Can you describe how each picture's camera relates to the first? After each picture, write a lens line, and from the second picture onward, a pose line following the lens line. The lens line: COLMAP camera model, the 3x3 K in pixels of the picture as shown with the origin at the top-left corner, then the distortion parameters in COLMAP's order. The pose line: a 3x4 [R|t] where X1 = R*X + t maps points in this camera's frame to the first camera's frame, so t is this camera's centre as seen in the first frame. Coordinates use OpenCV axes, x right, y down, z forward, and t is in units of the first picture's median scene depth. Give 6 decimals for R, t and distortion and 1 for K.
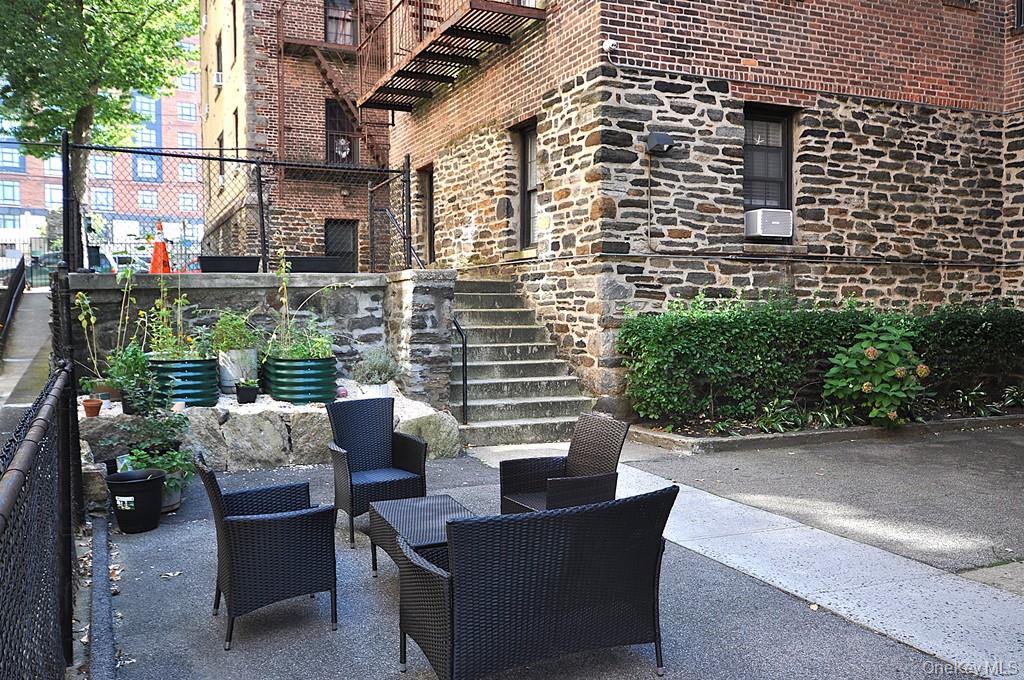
lens RADIAL K [[854.0, 0, 512.0], [0, 854.0, 340.0], [0, 0, 1]] dist [-0.010685, -0.003331]
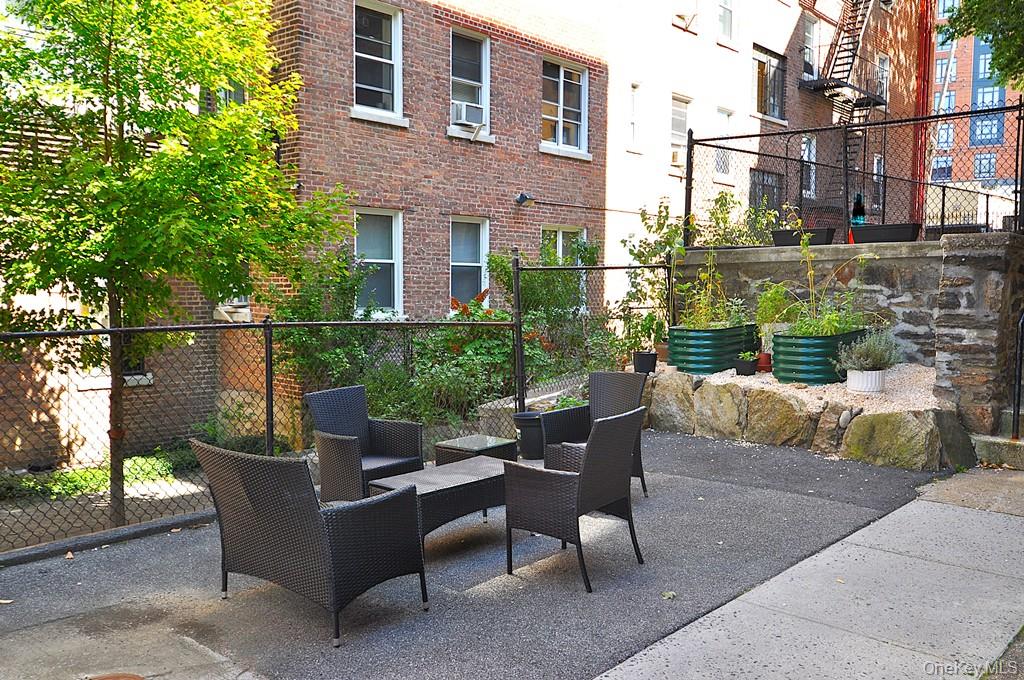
lens RADIAL K [[854.0, 0, 512.0], [0, 854.0, 340.0], [0, 0, 1]] dist [-0.010685, -0.003331]
pose [[0.401429, 0.067019, -0.913435, 0.455669], [-0.035787, 0.997705, 0.057474, -0.014998], [0.915191, 0.009618, 0.402906, 0.302059]]
